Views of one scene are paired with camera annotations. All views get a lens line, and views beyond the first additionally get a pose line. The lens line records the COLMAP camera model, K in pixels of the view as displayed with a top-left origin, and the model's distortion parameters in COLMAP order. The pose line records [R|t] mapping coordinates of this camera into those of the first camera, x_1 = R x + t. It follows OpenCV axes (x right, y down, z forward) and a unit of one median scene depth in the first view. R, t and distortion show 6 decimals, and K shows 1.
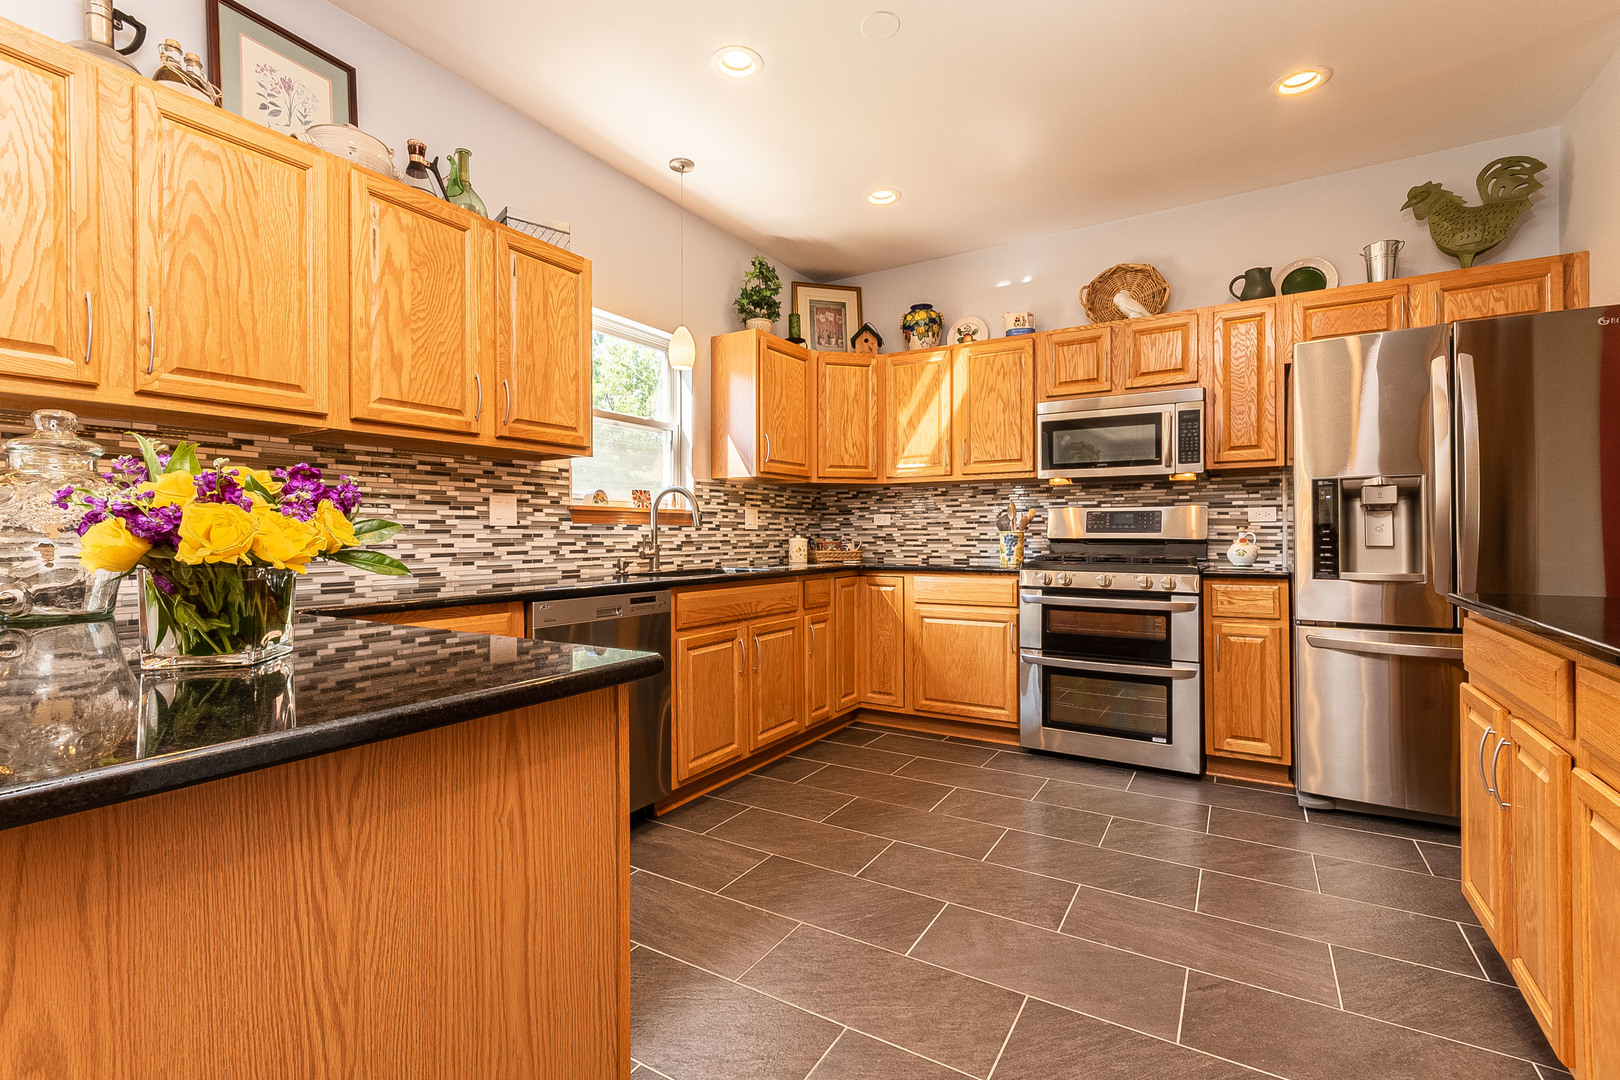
lens RADIAL K [[716.7, 0, 810.0], [0, 716.7, 540.0], [0, 0, 1]] dist [-0.002338, 0.000023]
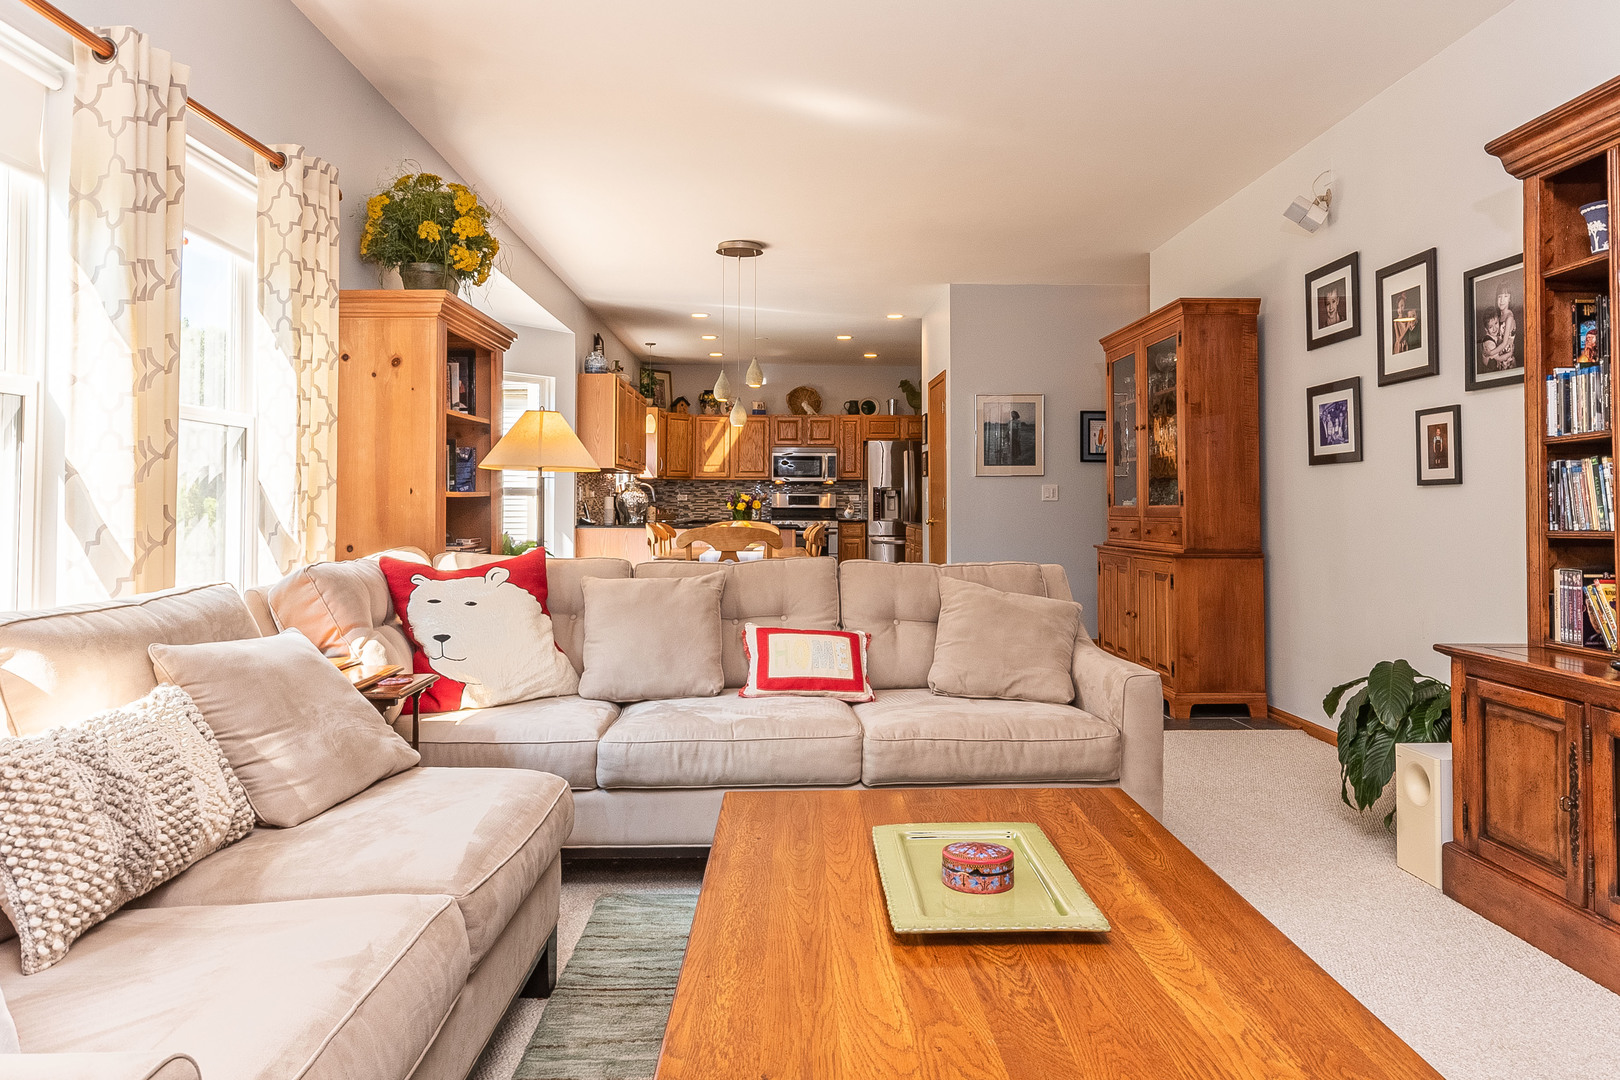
lens RADIAL K [[983.1, 0, 807.0], [0, 983.1, 512.4], [0, 0, 1]] dist [0.000656, -0.001799]
pose [[0.841272, 0.001620, 0.540609, -1.372918], [0.000379, 0.999993, -0.003587, 0.026779], [-0.540612, 0.003222, 0.841266, -1.807219]]
